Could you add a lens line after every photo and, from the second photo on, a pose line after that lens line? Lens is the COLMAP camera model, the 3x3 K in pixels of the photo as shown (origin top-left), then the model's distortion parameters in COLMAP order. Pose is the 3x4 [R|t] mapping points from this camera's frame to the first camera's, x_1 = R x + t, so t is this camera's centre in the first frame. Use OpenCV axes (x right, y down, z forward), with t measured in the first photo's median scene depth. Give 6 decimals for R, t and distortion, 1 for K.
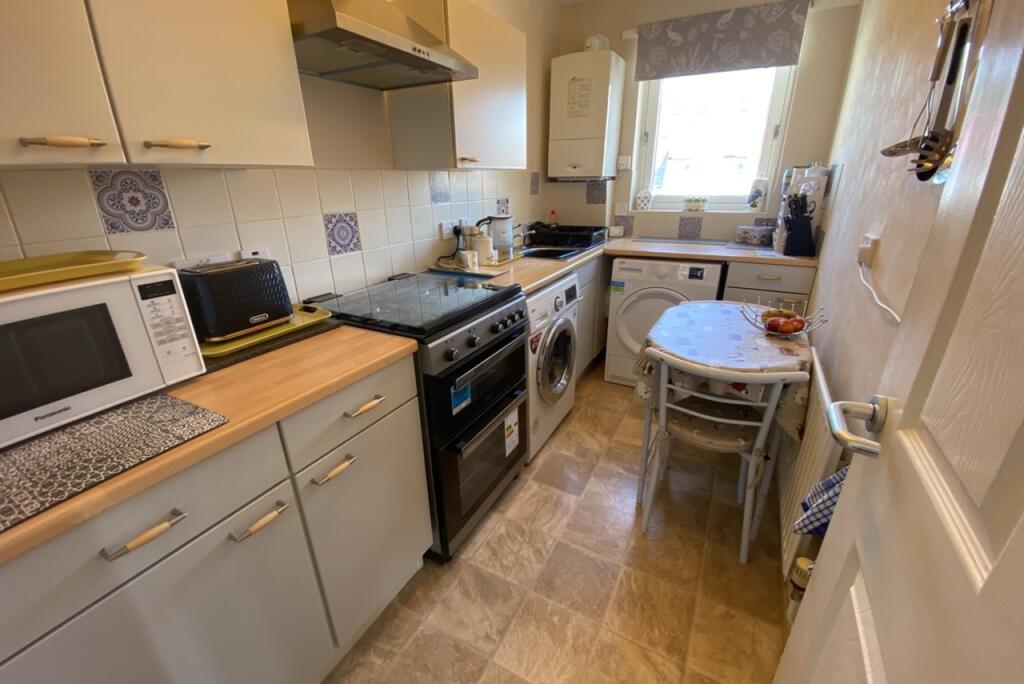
lens RADIAL K [[410.6, 0, 508.0], [0, 410.6, 347.2], [0, 0, 1]] dist [0.009919, -0.007730]
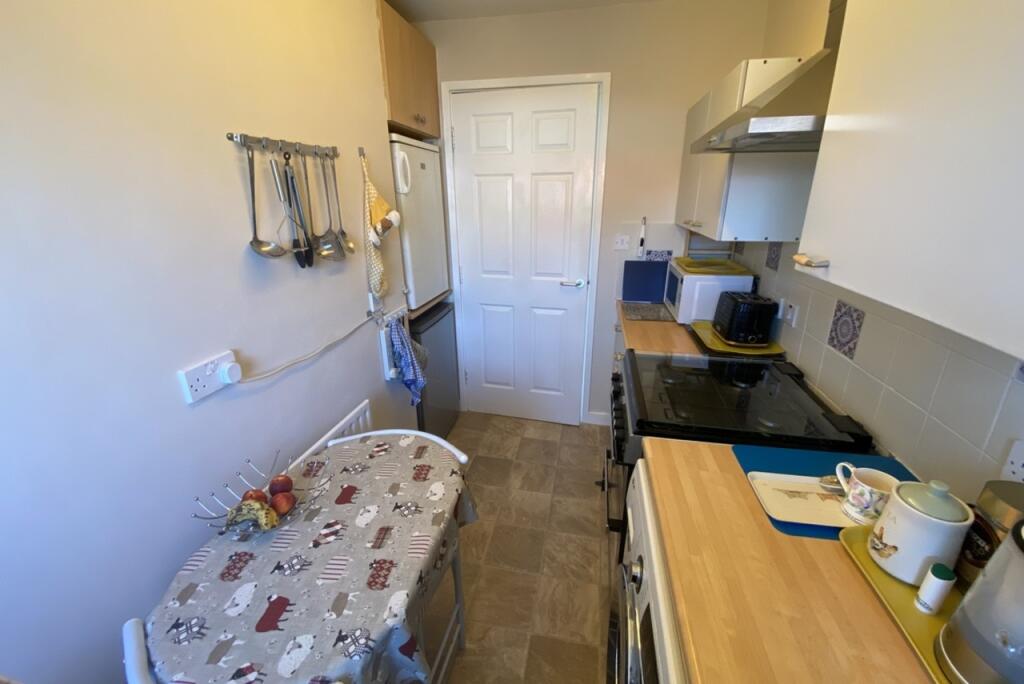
lens RADIAL K [[419.6, 0, 509.2], [0, 419.6, 337.2], [0, 0, 1]] dist [-0.000967, -0.000736]
pose [[-0.953388, 0.122844, -0.275610, 0.433116], [-0.086828, 0.763063, 0.640465, -0.721102], [0.288985, 0.634543, -0.716829, 1.396858]]
